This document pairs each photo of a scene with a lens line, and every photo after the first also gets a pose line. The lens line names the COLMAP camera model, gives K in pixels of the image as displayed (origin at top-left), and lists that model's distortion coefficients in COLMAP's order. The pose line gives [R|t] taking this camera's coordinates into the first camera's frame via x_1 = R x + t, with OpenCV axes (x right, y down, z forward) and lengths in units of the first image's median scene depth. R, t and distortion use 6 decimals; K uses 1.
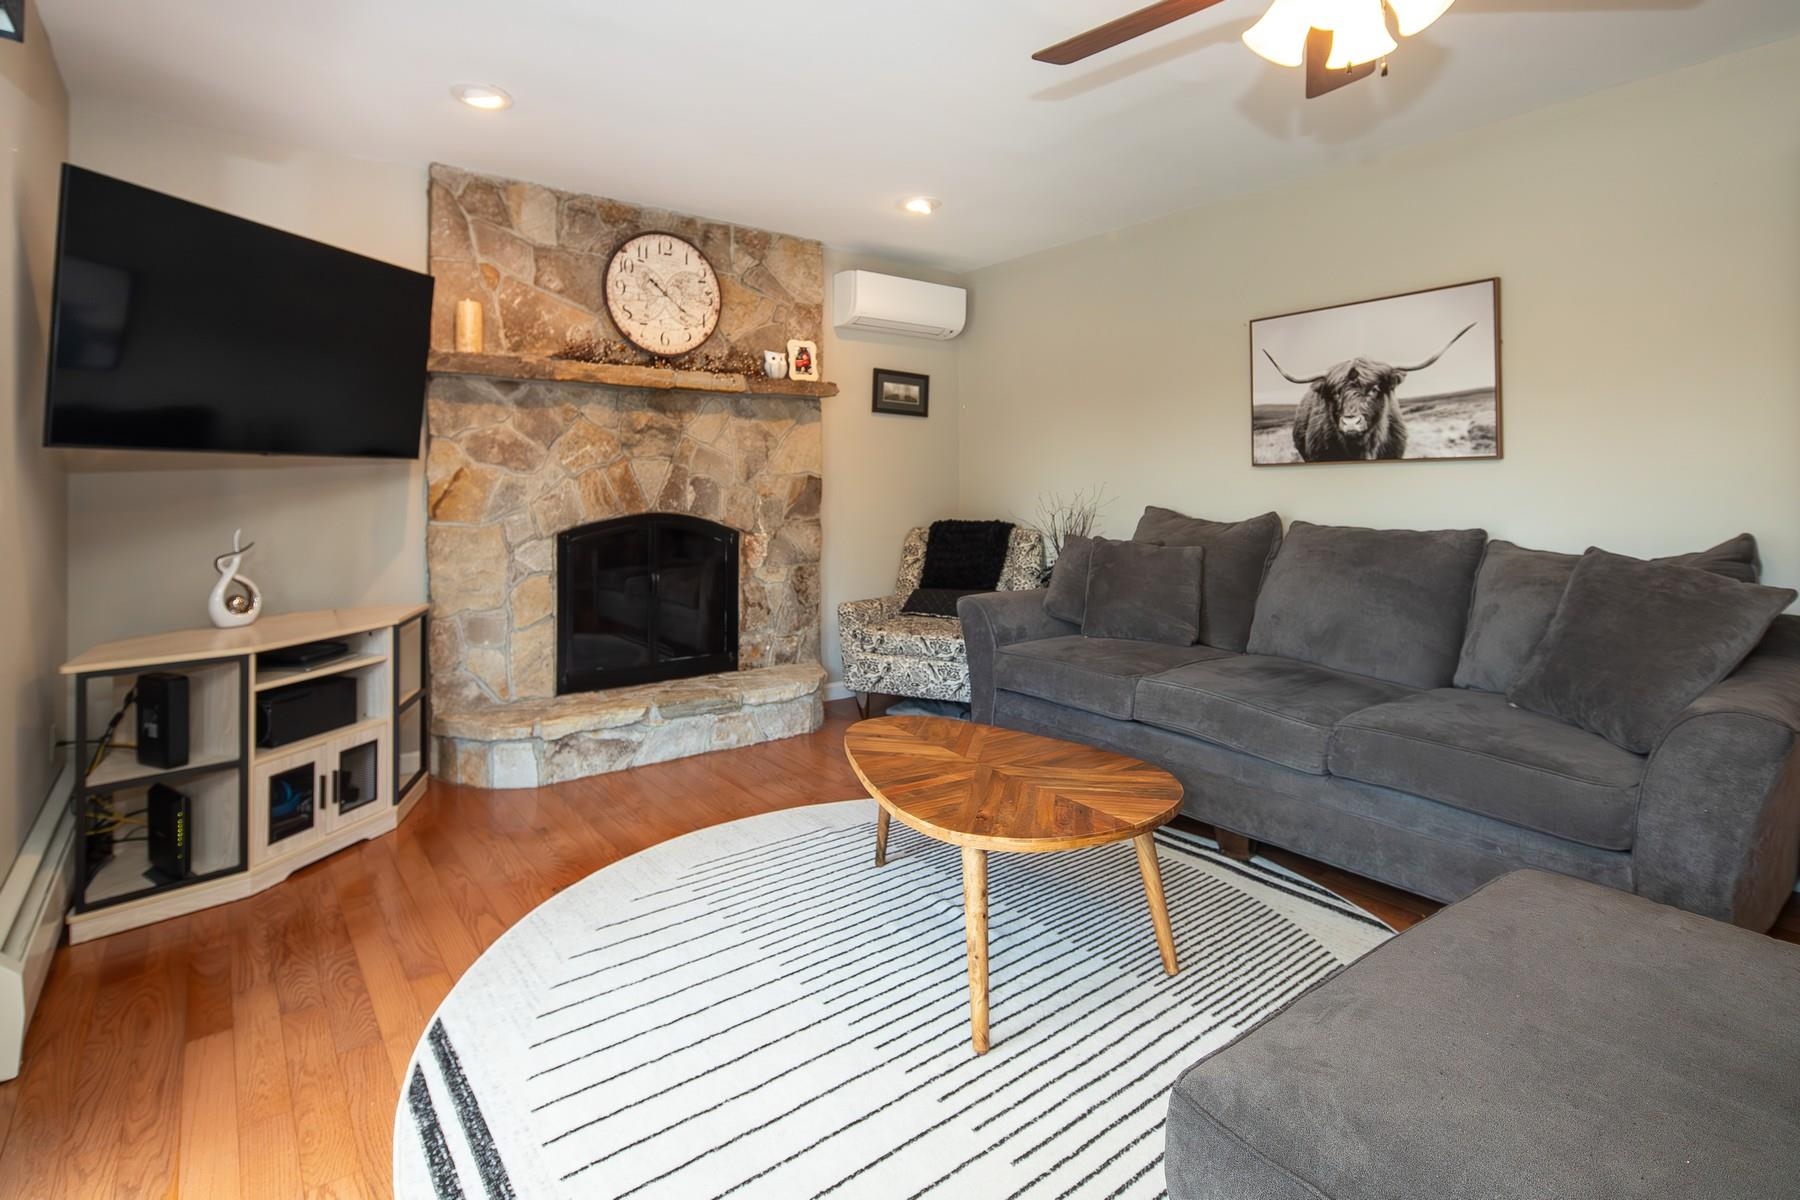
lens RADIAL K [[897.4, 0, 900.0], [0, 897.4, 600.0], [0, 0, 1]] dist [-0.011868, -0.000092]
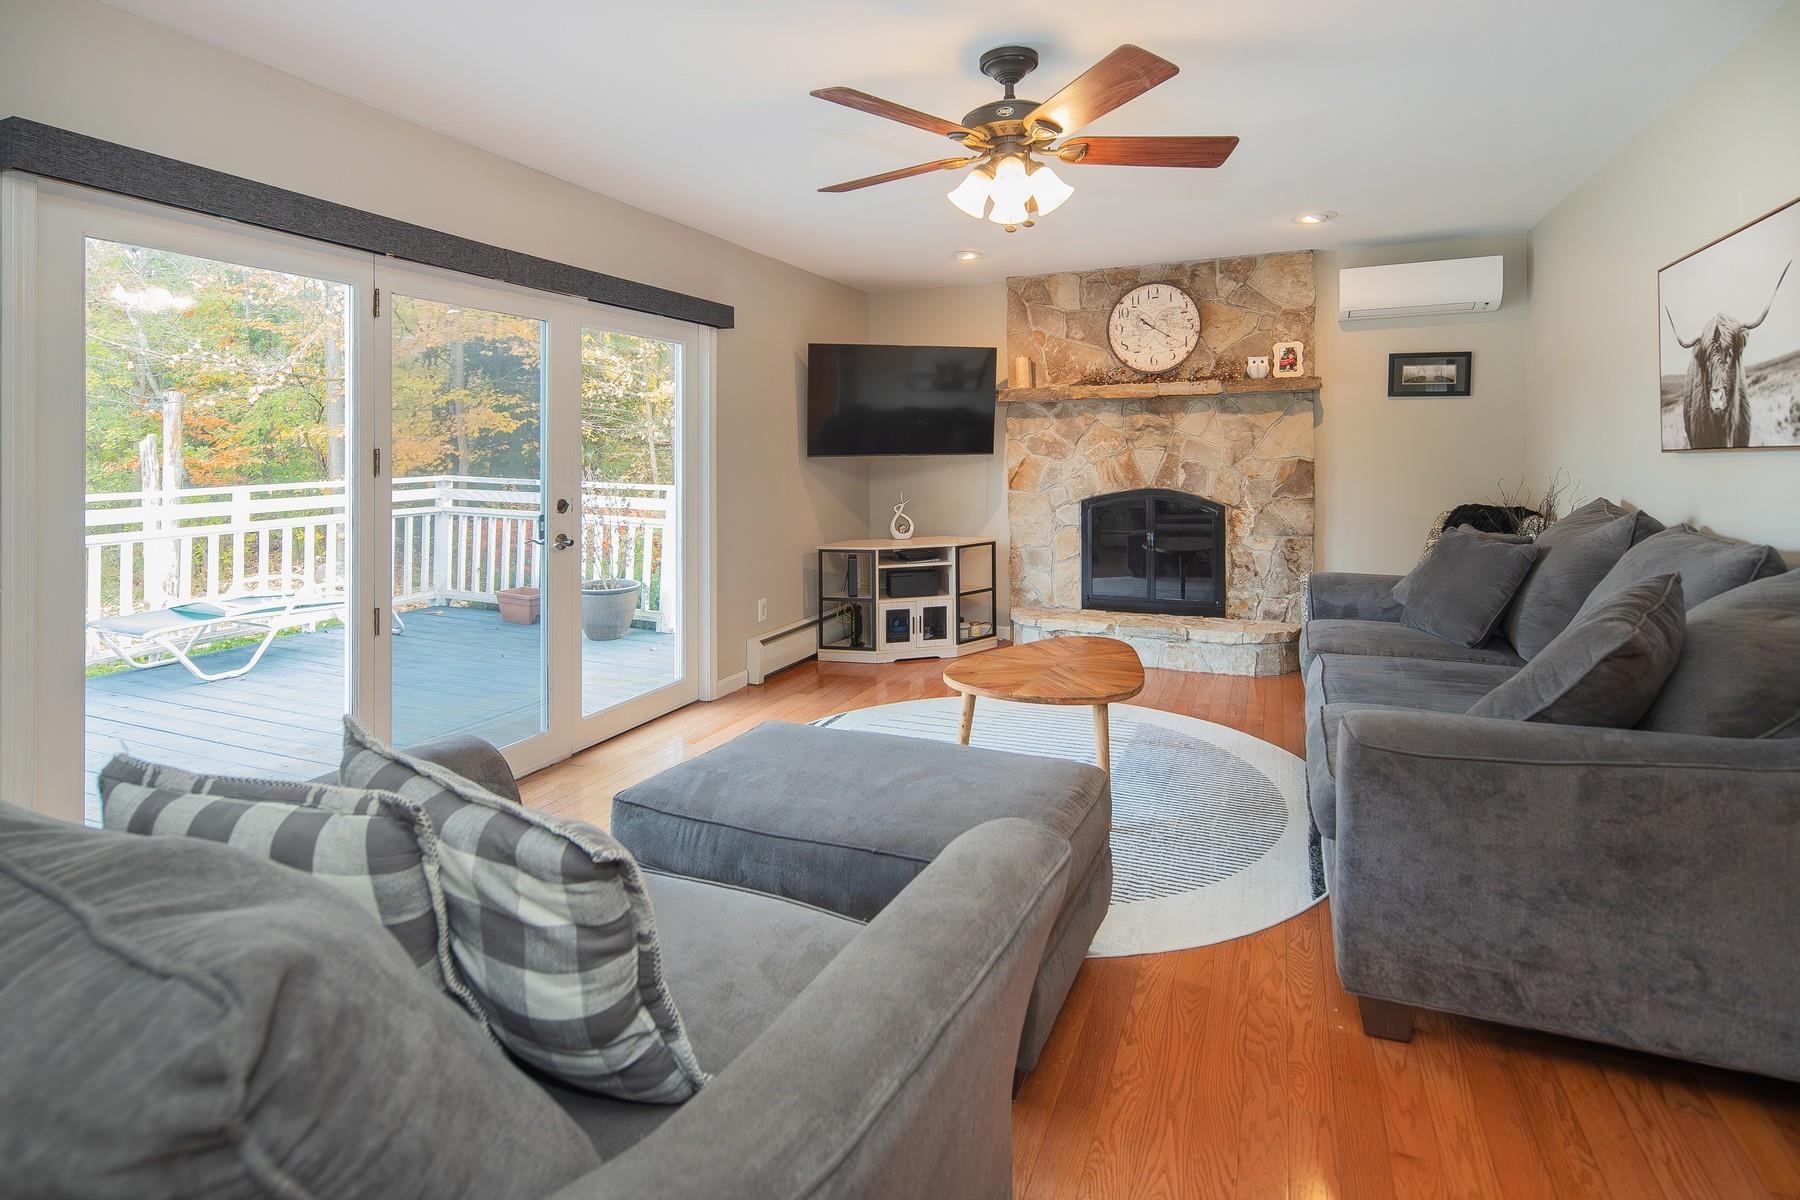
lens RADIAL K [[846.7, 0, 903.1], [0, 846.7, 653.9], [0, 0, 1]] dist [-0.001335, -0.000170]
pose [[0.483127, 0.196427, -0.853232, 0.730724], [-0.100539, 0.980509, 0.168800, -0.030798], [0.869759, 0.004232, 0.493459, 0.028502]]
